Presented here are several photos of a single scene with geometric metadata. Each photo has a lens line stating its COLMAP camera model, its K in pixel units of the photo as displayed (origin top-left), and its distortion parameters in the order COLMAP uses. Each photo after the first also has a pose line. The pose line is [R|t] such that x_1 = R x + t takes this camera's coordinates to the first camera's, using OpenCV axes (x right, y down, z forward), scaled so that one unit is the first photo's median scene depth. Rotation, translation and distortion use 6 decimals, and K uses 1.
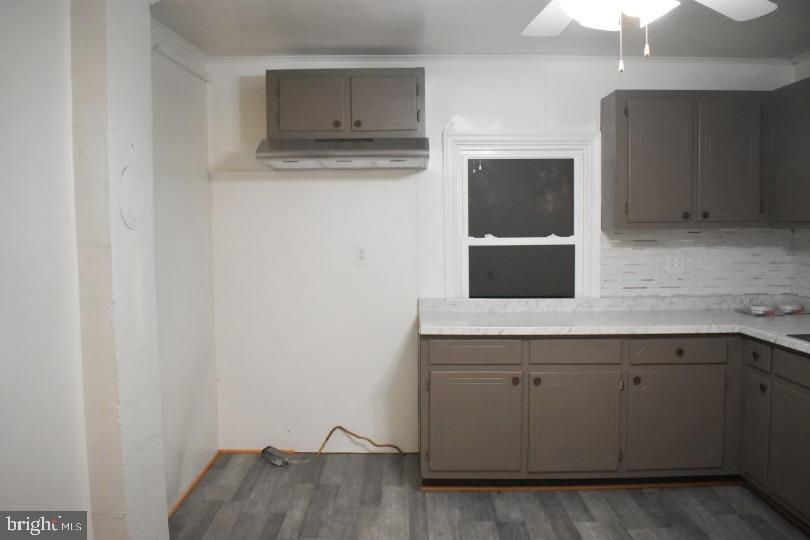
lens RADIAL K [[656.4, 0, 406.7], [0, 656.4, 274.7], [0, 0, 1]] dist [-0.098222, 0.009026]
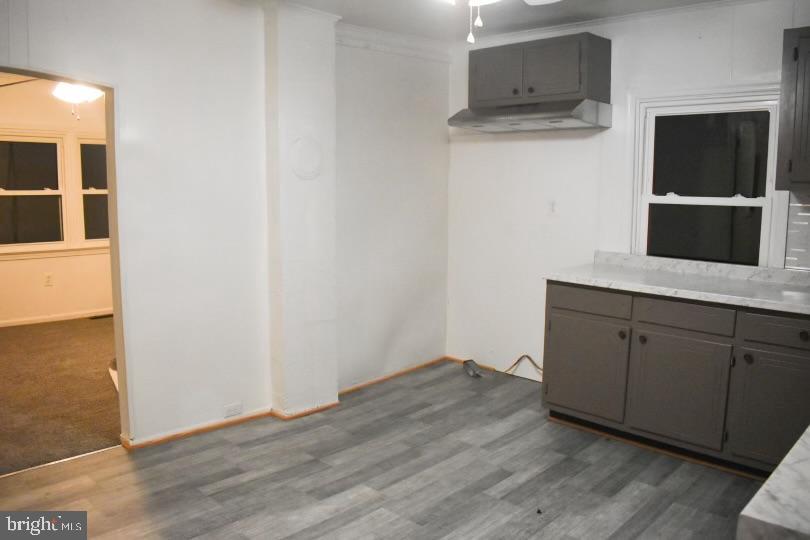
lens RADIAL K [[656.4, 0, 412.0], [0, 656.4, 267.5], [0, 0, 1]] dist [-0.098222, 0.009026]
pose [[0.722974, 0.105326, -0.682799, 0.538807], [-0.063342, 0.994254, 0.086300, -0.008968], [0.687965, -0.019143, 0.725491, 0.029031]]
